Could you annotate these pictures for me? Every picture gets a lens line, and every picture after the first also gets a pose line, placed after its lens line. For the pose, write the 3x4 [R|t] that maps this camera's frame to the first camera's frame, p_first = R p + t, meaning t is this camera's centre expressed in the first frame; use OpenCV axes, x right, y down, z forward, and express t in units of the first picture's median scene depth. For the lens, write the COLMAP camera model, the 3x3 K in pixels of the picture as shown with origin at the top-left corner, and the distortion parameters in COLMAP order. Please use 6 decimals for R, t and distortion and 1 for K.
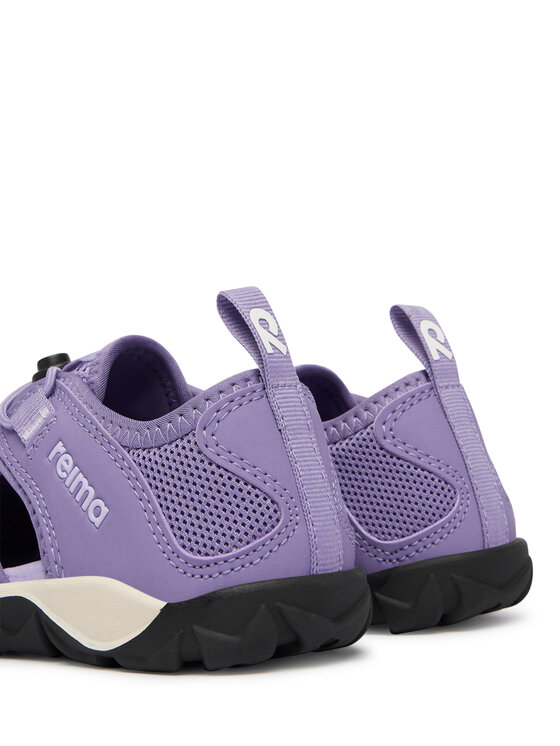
lens RADIAL K [[1358.1, 0, 280.0], [0, 1358.1, 373.0], [0, 0, 1]] dist [0.068417, 0.021090]
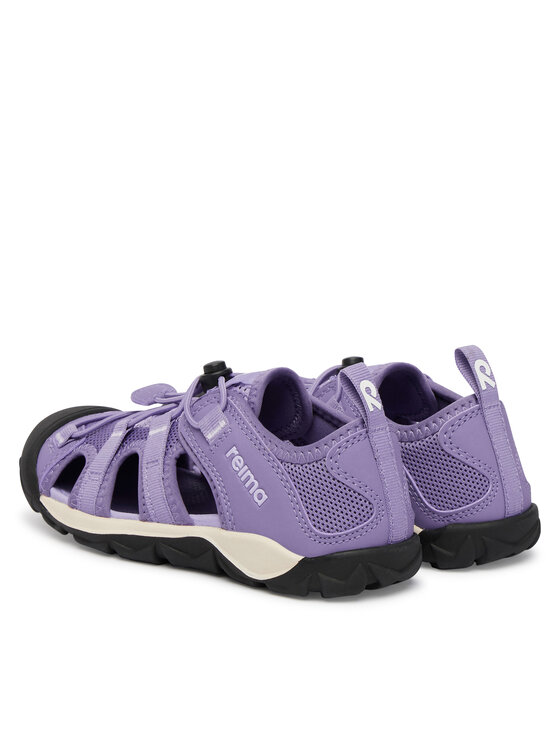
lens RADIAL K [[1663.4, 0, 280.0], [0, 1663.4, 373.0], [0, 0, 1]] dist [-0.613743, -0.054908]
pose [[0.997539, 0.054220, -0.044455, -0.030023], [-0.048595, 0.991694, 0.119089, -0.270557], [0.050543, -0.116636, 0.991888, -0.904247]]
